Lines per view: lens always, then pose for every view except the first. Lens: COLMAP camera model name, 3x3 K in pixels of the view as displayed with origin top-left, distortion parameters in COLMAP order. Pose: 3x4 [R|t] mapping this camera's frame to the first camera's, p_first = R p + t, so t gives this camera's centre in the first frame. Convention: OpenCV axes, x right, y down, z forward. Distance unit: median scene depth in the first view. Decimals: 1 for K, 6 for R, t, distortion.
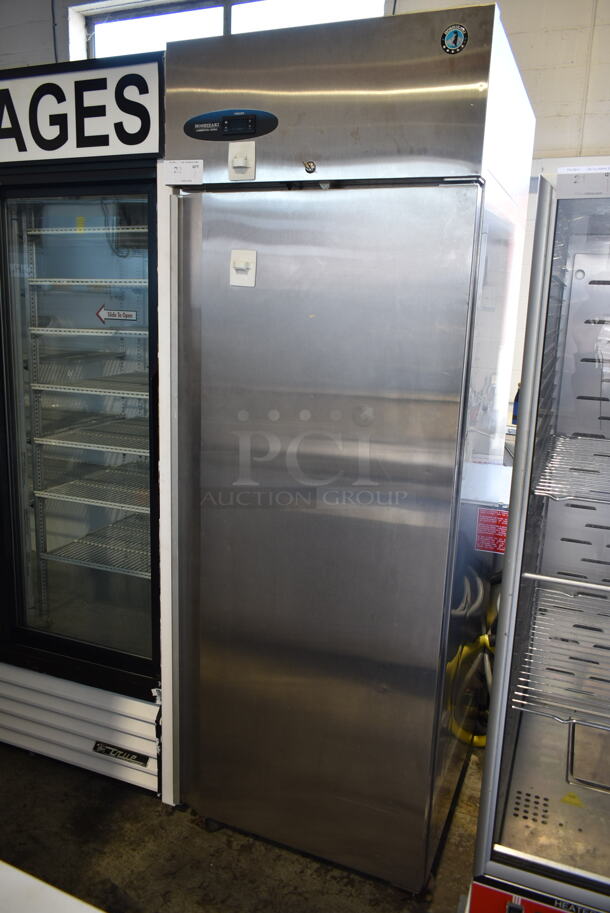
lens RADIAL K [[719.7, 0, 305.0], [0, 719.7, 456.5], [0, 0, 1]] dist [-0.014311, -0.005406]
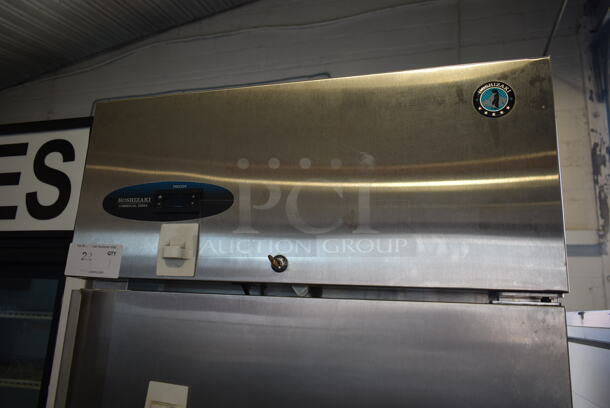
lens RADIAL K [[480.8, 0, 305.0], [0, 480.8, 204.0], [0, 0, 1]] dist [-0.014311, -0.005406]
pose [[0.994505, 0.037096, 0.097895, -0.012847], [0.007828, 0.906145, -0.422895, -0.236805], [-0.104394, 0.421337, 0.900876, 0.514525]]
